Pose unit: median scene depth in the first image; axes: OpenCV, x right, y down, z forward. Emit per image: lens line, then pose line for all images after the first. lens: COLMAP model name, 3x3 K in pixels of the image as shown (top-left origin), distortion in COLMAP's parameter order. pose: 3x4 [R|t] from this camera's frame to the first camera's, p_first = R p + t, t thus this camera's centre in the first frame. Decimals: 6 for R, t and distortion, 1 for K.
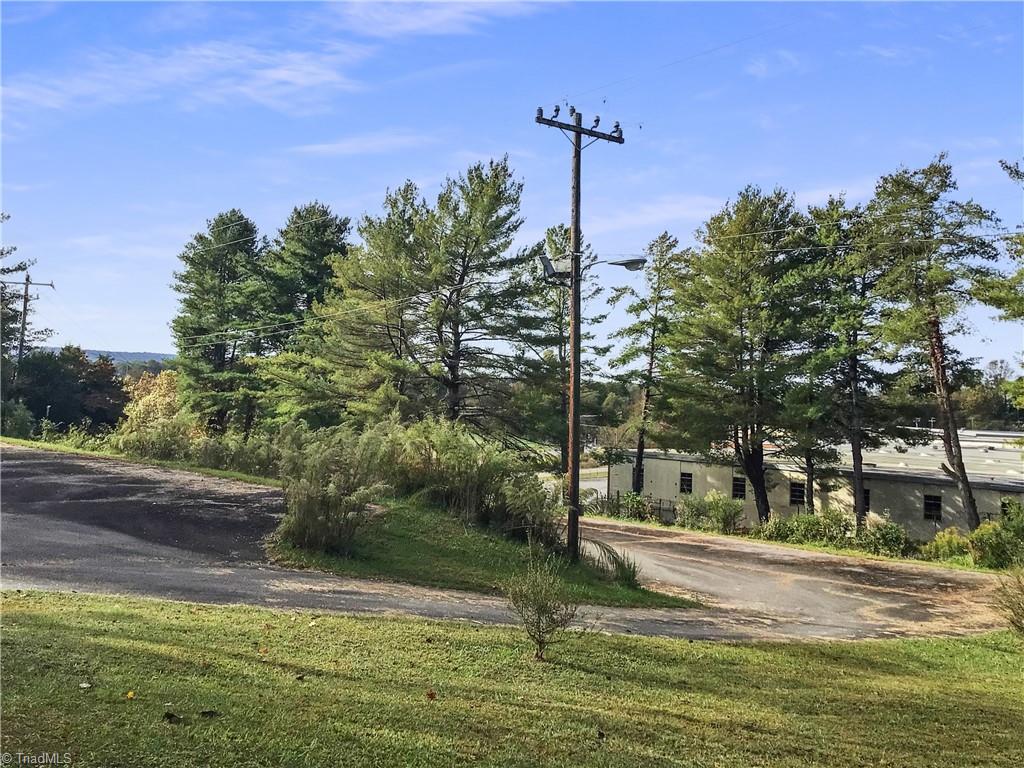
lens RADIAL K [[935.5, 0, 471.2], [0, 935.5, 355.0], [0, 0, 1]] dist [0.040359, -0.038409]
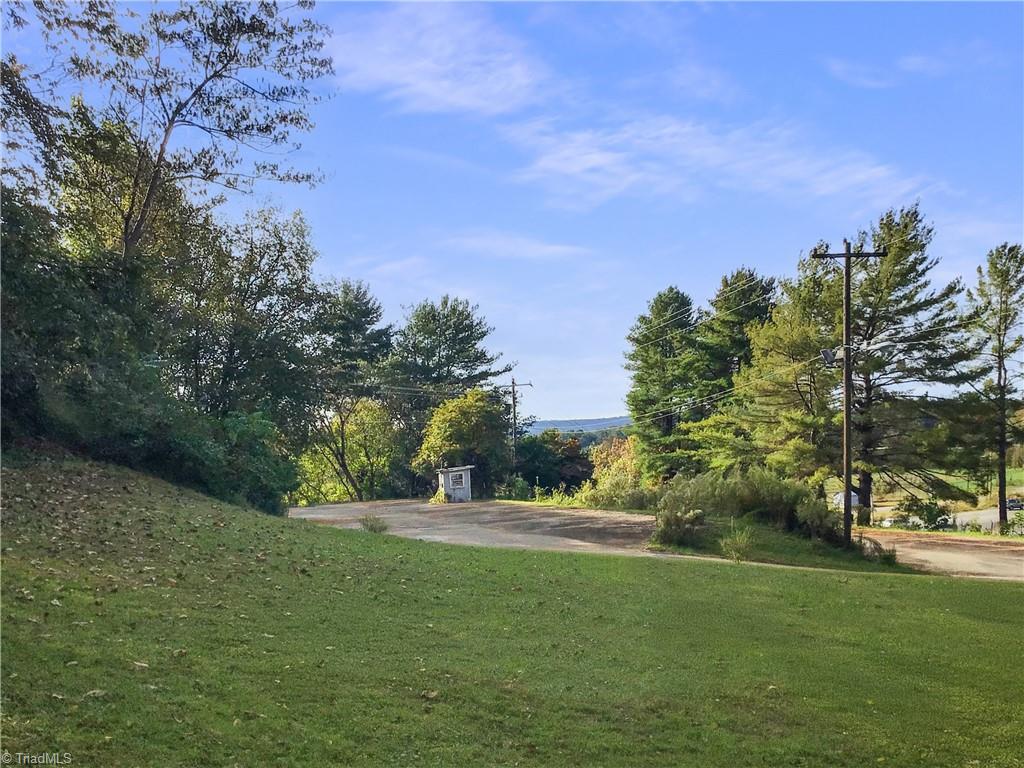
lens RADIAL K [[935.5, 0, 512.9], [0, 935.5, 384.3], [0, 0, 1]] dist [0.040359, -0.038409]
pose [[0.896025, -0.123670, -0.426433, 0.059964], [0.112687, 0.992321, -0.051004, -0.007189], [0.429466, -0.002352, 0.903080, -0.127027]]
